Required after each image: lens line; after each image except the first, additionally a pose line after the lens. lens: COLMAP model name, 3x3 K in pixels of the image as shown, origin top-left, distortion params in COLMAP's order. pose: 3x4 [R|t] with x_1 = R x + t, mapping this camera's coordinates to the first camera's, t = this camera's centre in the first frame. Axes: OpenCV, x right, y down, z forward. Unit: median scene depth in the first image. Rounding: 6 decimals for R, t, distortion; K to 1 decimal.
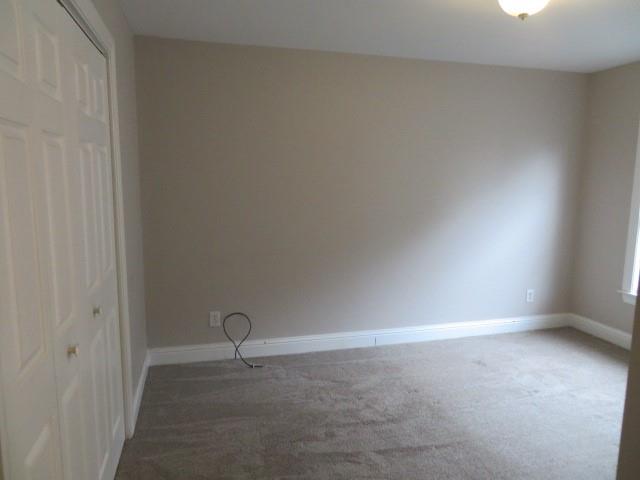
lens RADIAL K [[457.8, 0, 320.6], [0, 457.8, 240.0], [0, 0, 1]] dist [-0.008889, -0.007169]
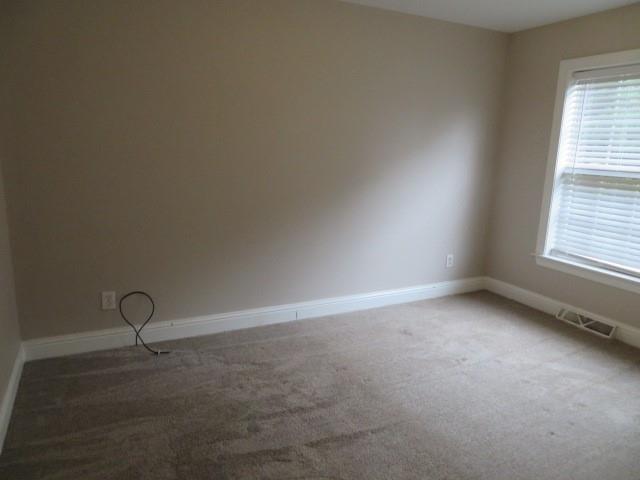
lens RADIAL K [[457.8, 0, 318.4], [0, 457.8, 245.0], [0, 0, 1]] dist [-0.008889, -0.007169]
pose [[0.980929, -0.023536, 0.192936, -0.014898], [0.007864, 0.996634, 0.081596, 0.007383], [-0.194207, -0.078523, 0.977813, 0.131635]]
